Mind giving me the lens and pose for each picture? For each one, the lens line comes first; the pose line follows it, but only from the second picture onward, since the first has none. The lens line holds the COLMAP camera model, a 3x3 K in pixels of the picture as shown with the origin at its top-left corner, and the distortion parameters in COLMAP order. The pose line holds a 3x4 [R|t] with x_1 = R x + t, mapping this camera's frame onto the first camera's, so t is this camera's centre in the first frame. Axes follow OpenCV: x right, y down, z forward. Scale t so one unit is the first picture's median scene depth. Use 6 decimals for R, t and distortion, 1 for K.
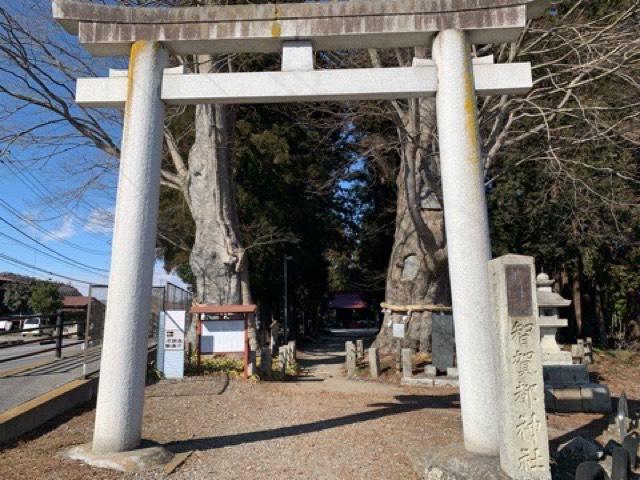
lens RADIAL K [[488.9, 0, 320.0], [0, 488.9, 240.0], [0, 0, 1]] dist [0.033097, -0.008073]
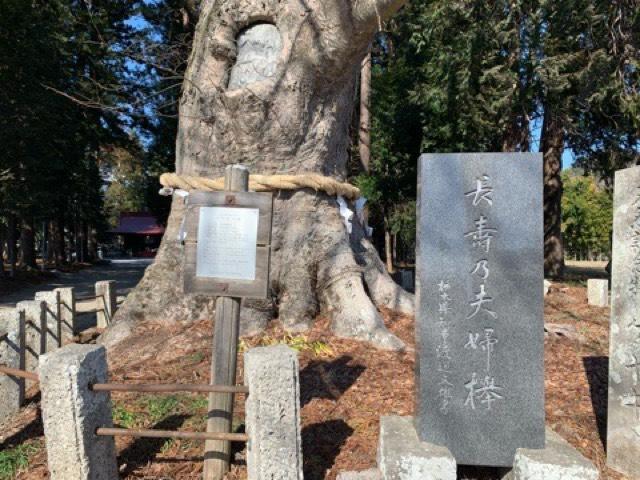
lens RADIAL K [[488.9, 0, 320.0], [0, 488.9, 240.0], [0, 0, 1]] dist [0.033097, -0.008073]
pose [[0.923561, 0.007664, 0.383375, 0.143945], [-0.061549, 0.989799, 0.128488, 0.184999], [-0.378480, -0.142263, 0.914611, 0.959003]]
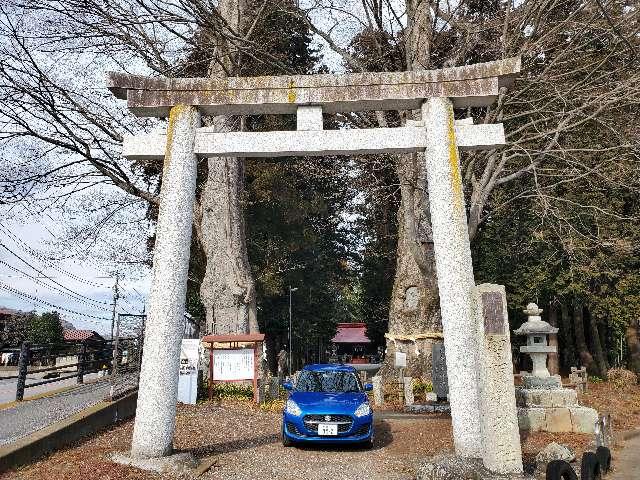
lens RADIAL K [[499.5, 0, 324.8], [0, 499.5, 229.5], [0, 0, 1]] dist [0.030753, -0.003776]
pose [[0.999987, -0.001202, 0.005009, -0.008308], [0.001622, 0.996394, -0.084832, 0.000037], [-0.004889, 0.084839, 0.996383, -0.102104]]
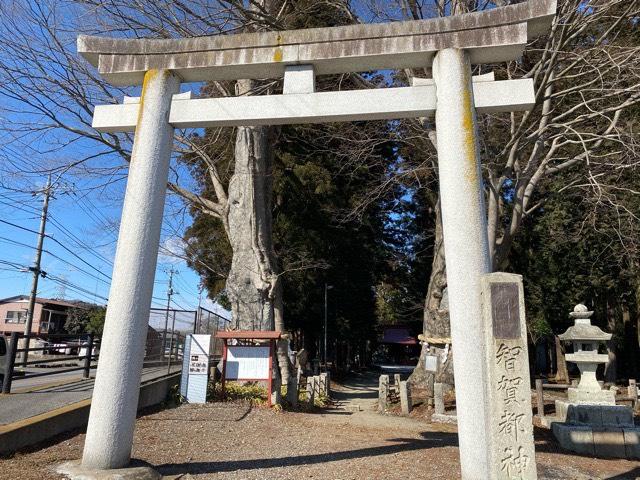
lens RADIAL K [[489.3, 0, 324.6], [0, 489.3, 230.7], [0, 0, 1]] dist [0.037406, -0.029116]
pose [[0.994431, 0.004937, -0.105271, 0.062947], [-0.013964, 0.996268, -0.085179, 0.014158], [0.104457, 0.086175, 0.990789, 0.009895]]
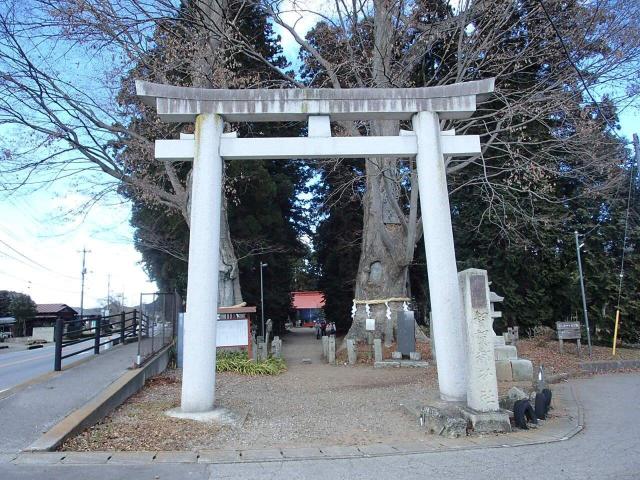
lens RADIAL K [[461.4, 0, 320.0], [0, 461.4, 240.0], [0, 0, 1]] dist [0.027157, 0.000072]
pose [[0.994472, -0.008055, 0.104696, -0.098652], [0.009075, 0.999916, -0.009273, -0.020606], [-0.104613, 0.010172, 0.994461, -0.163534]]
